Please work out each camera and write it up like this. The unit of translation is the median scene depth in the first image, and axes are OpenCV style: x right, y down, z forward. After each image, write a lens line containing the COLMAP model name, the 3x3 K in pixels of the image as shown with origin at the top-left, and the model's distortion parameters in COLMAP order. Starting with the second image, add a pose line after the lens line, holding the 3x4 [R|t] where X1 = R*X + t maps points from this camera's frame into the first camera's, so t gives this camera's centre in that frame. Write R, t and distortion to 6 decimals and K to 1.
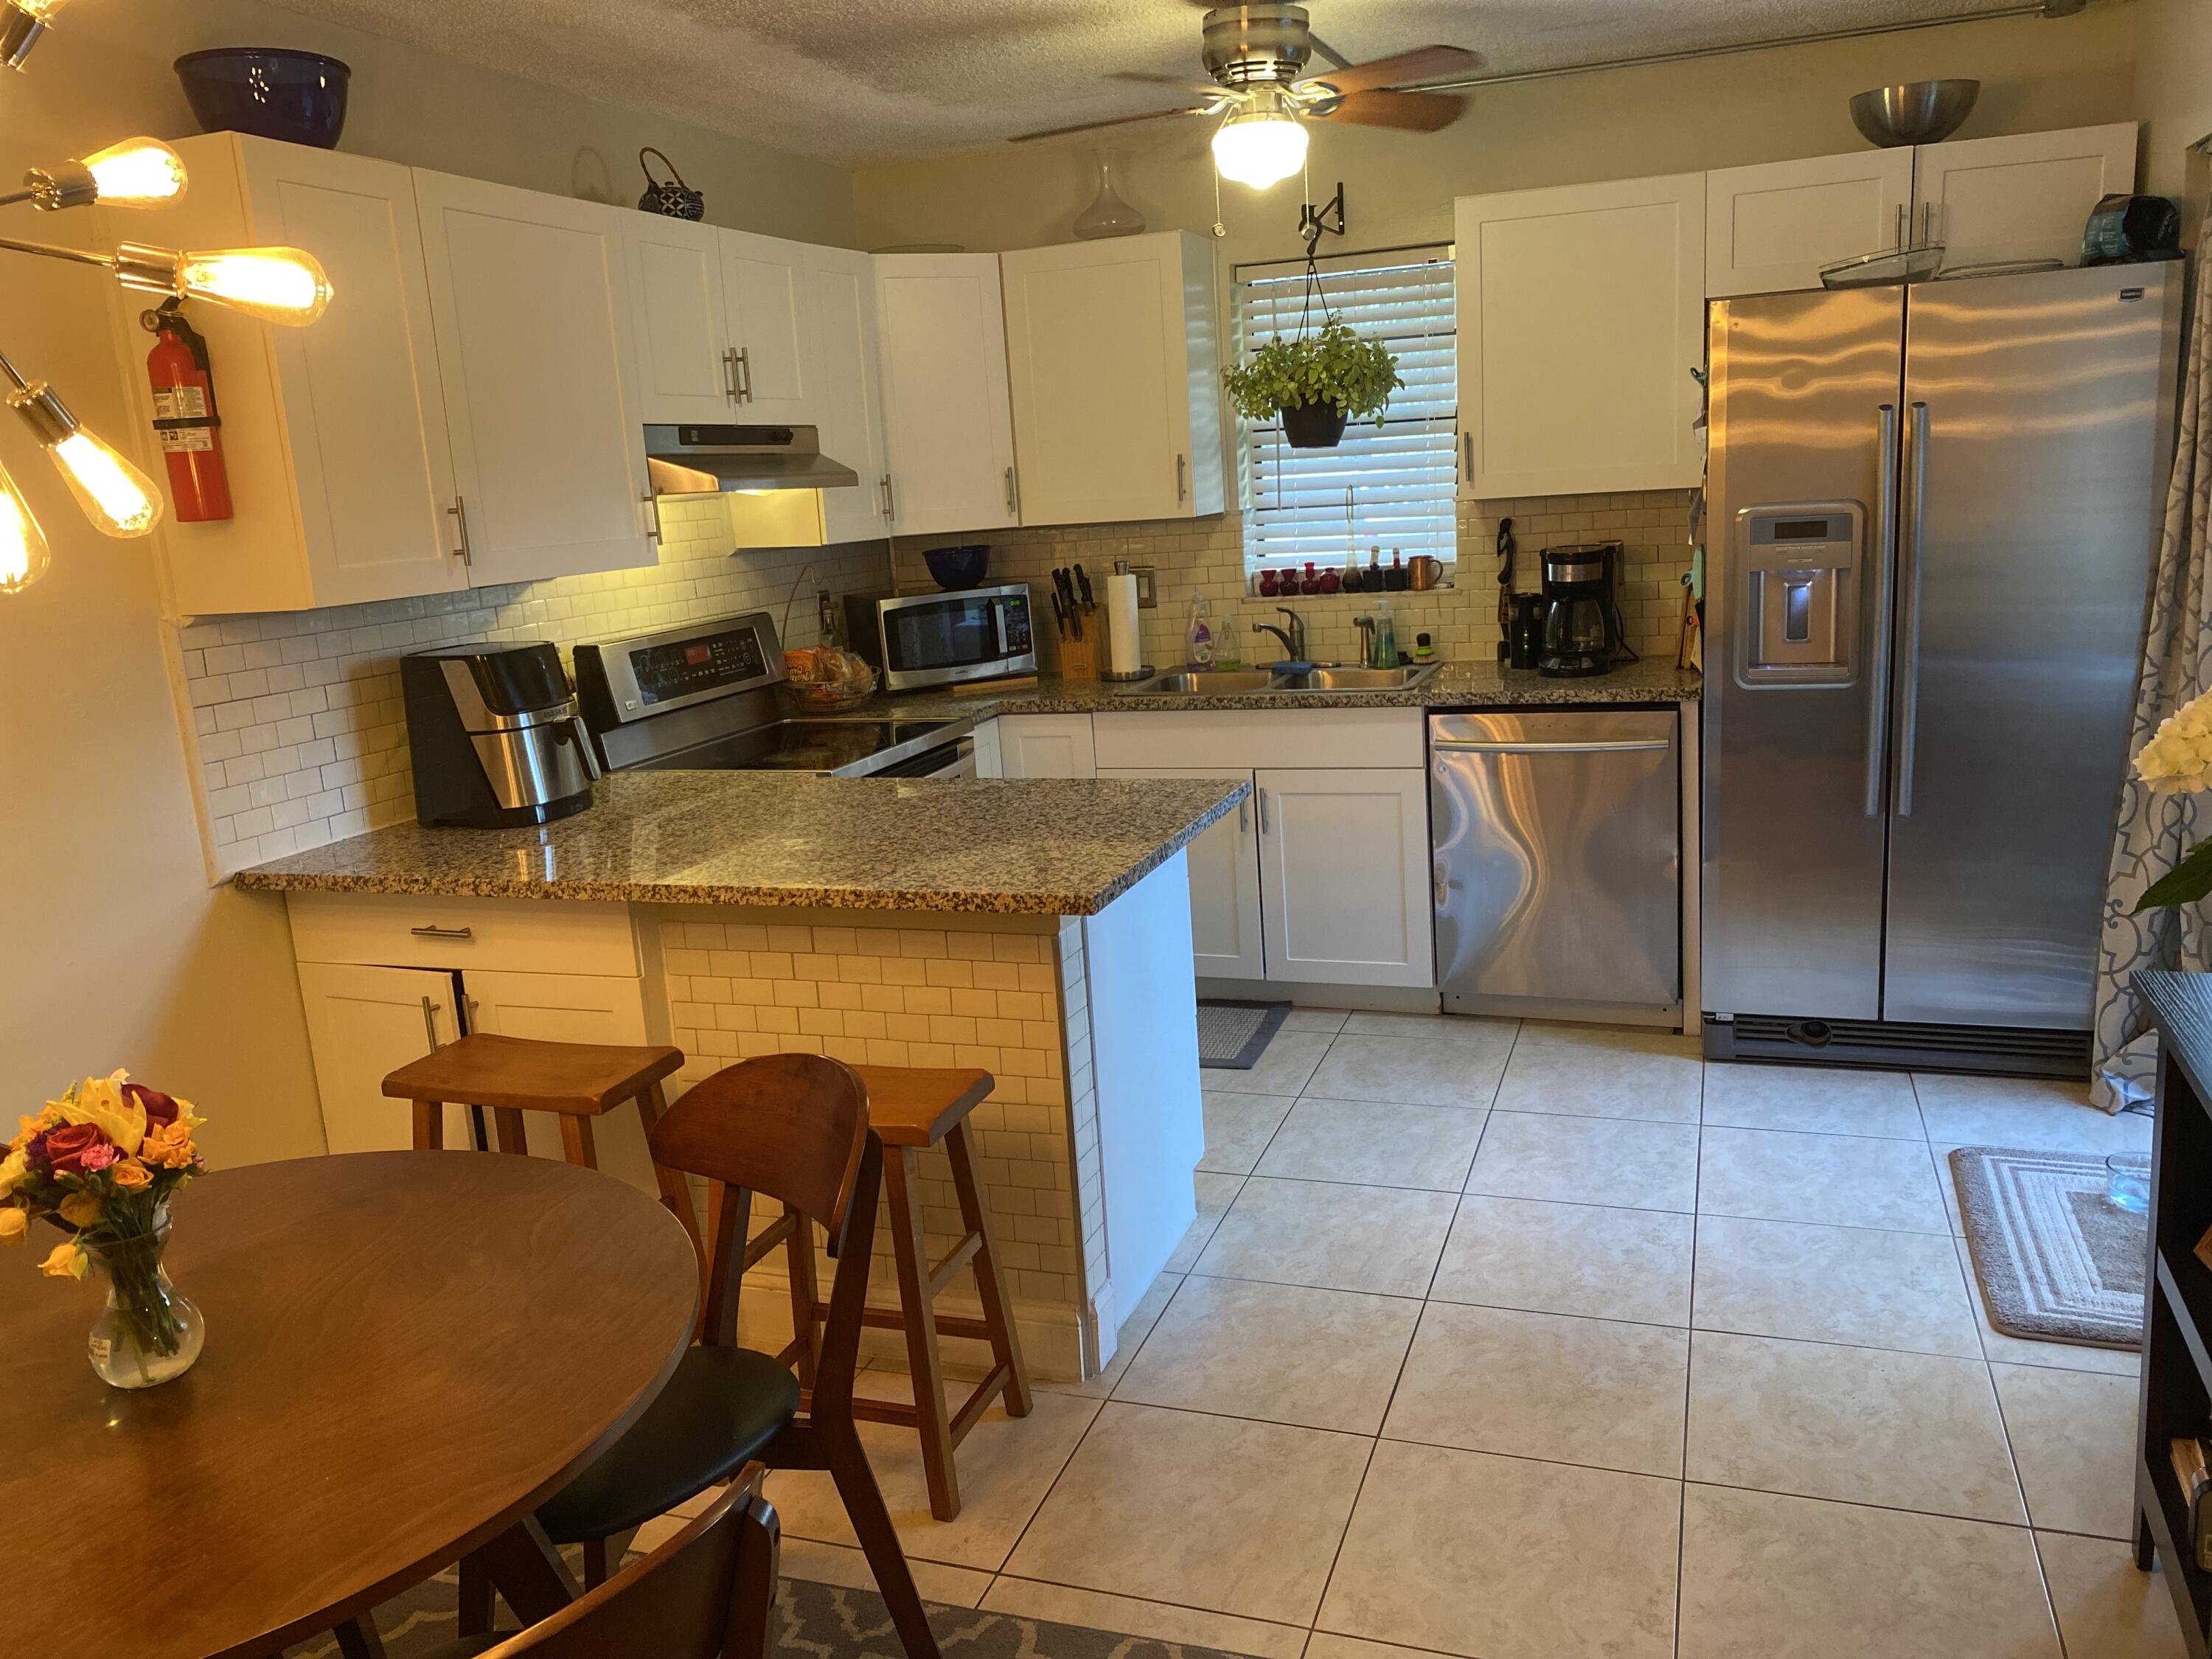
lens RADIAL K [[1680.1, 0, 1113.2], [0, 1680.1, 829.2], [0, 0, 1]] dist [0.041866, -0.055428]
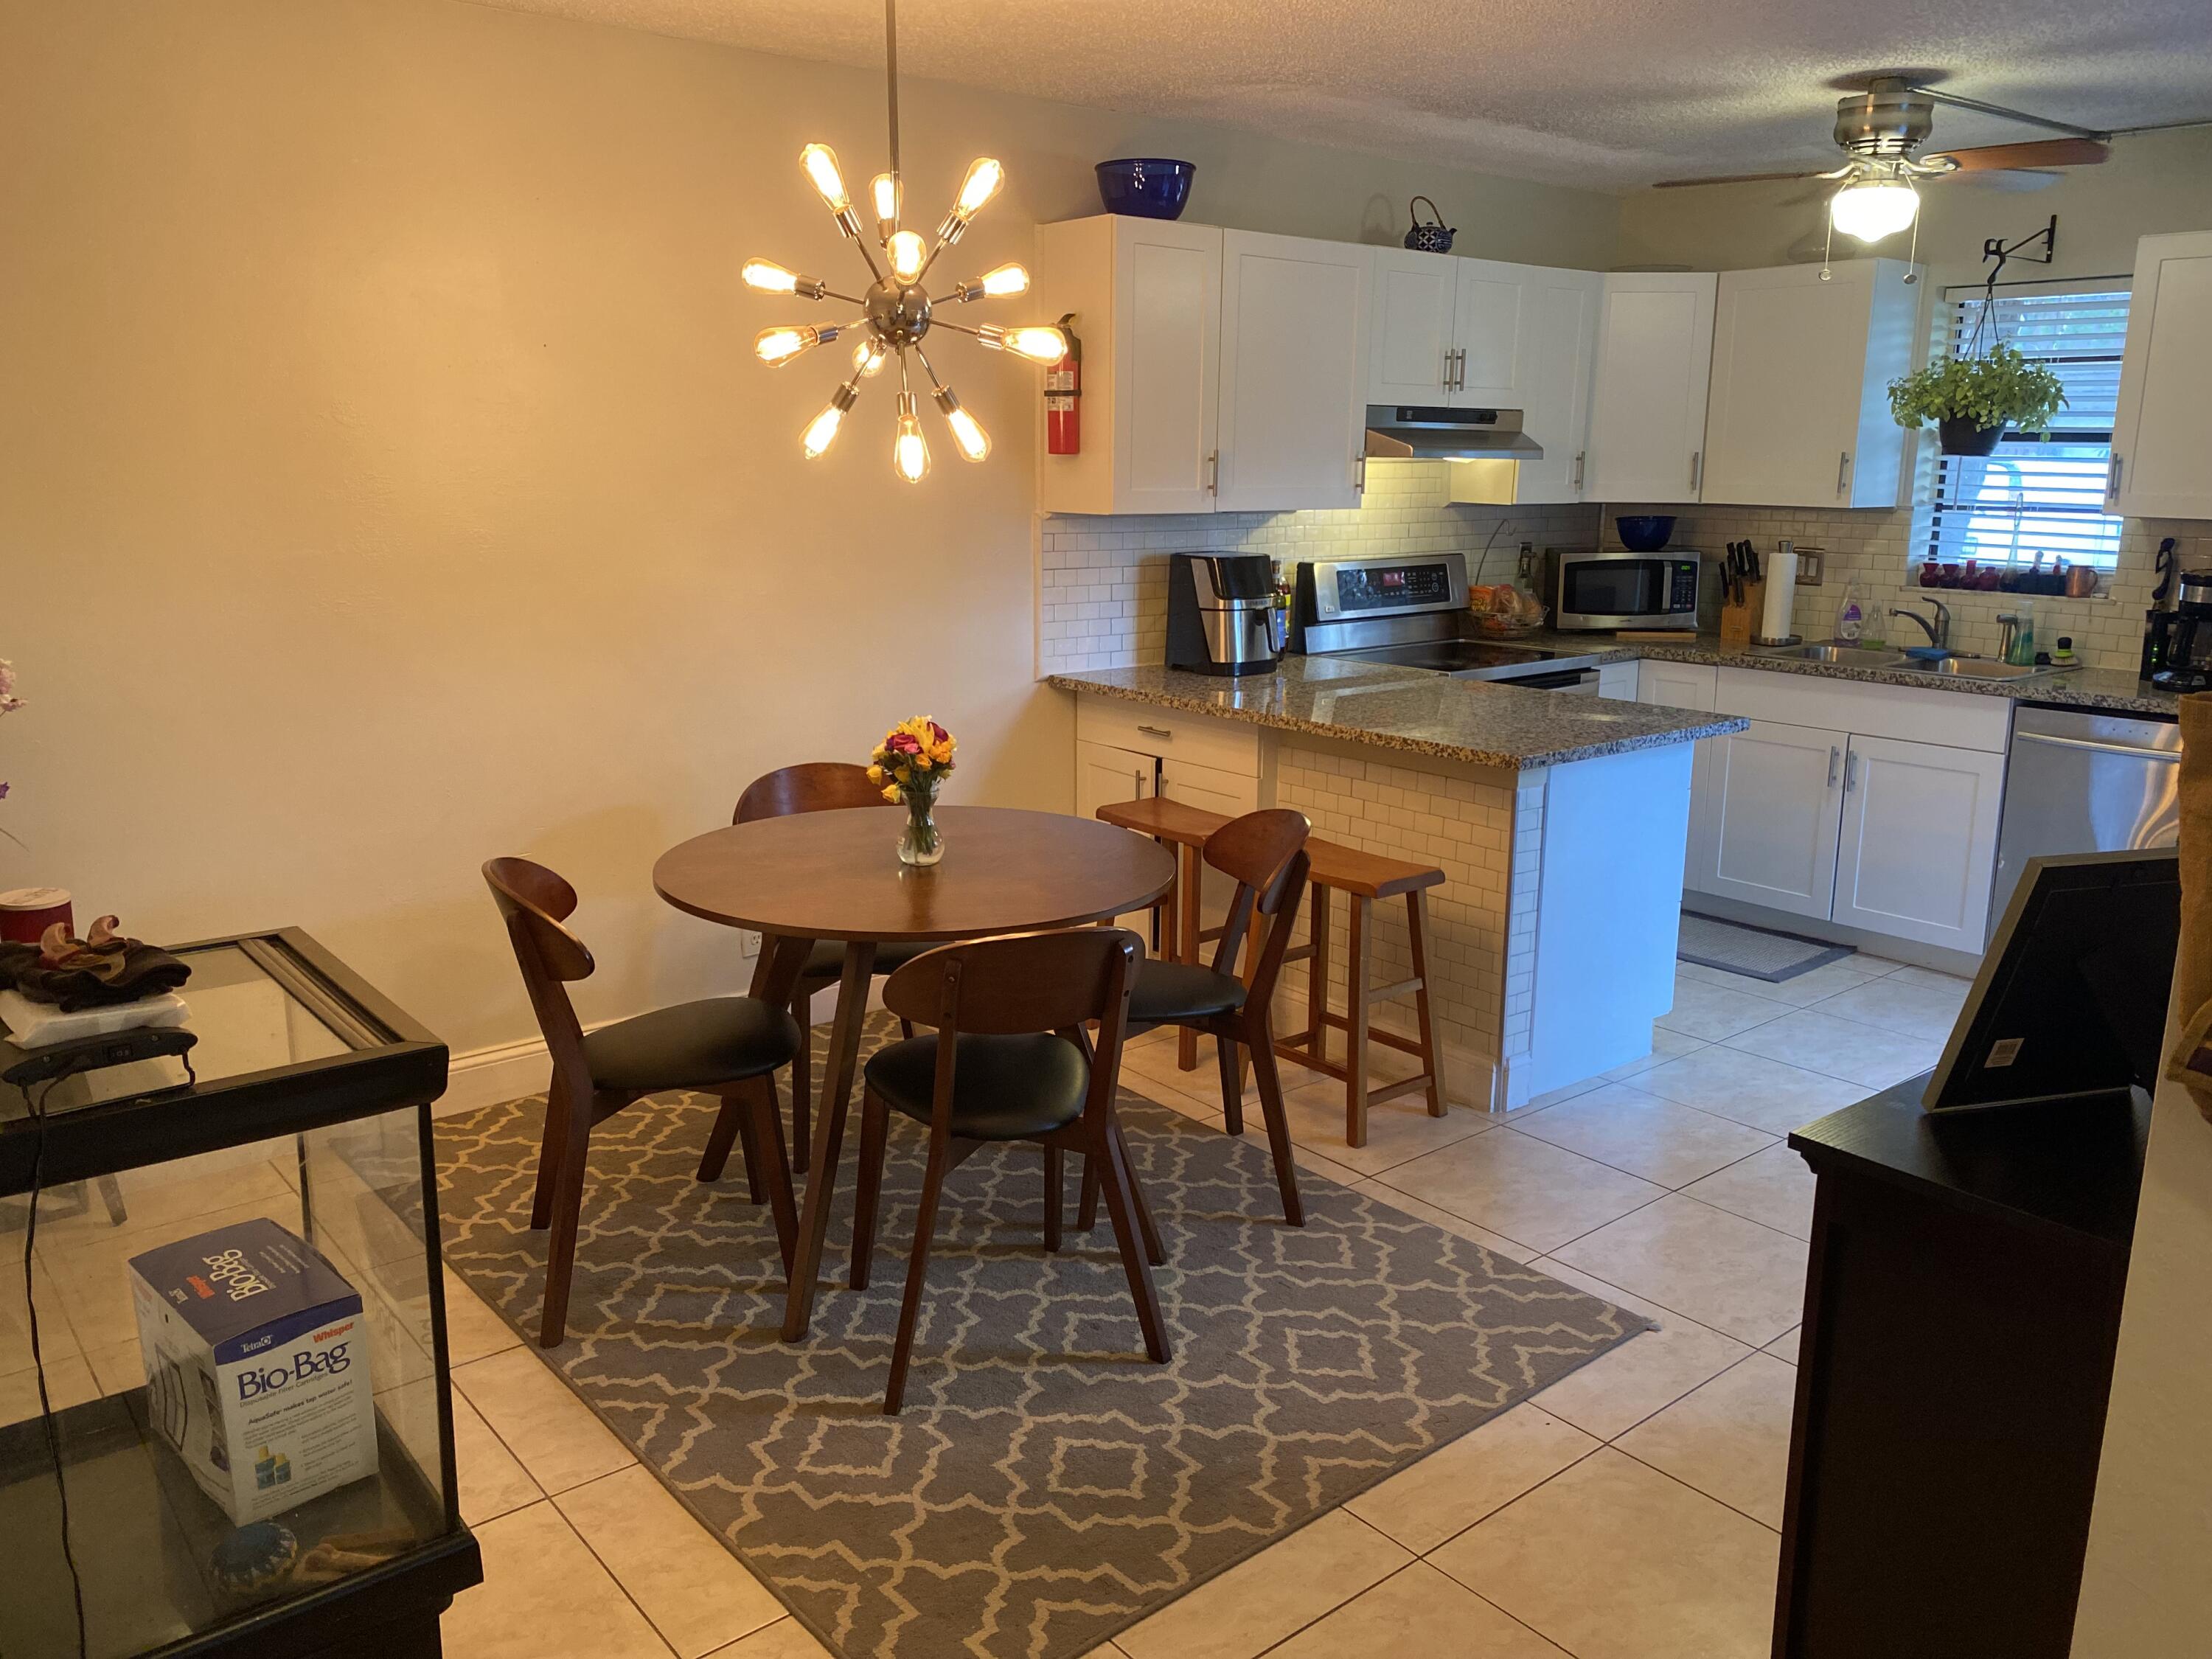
lens RADIAL K [[1680.1, 0, 1109.2], [0, 1680.1, 839.9], [0, 0, 1]] dist [0.041866, -0.055428]
pose [[0.858609, 0.185186, -0.478014, 0.250518], [-0.168640, 0.982606, 0.077756, 0.035768], [0.484098, 0.013850, 0.874904, -0.286002]]
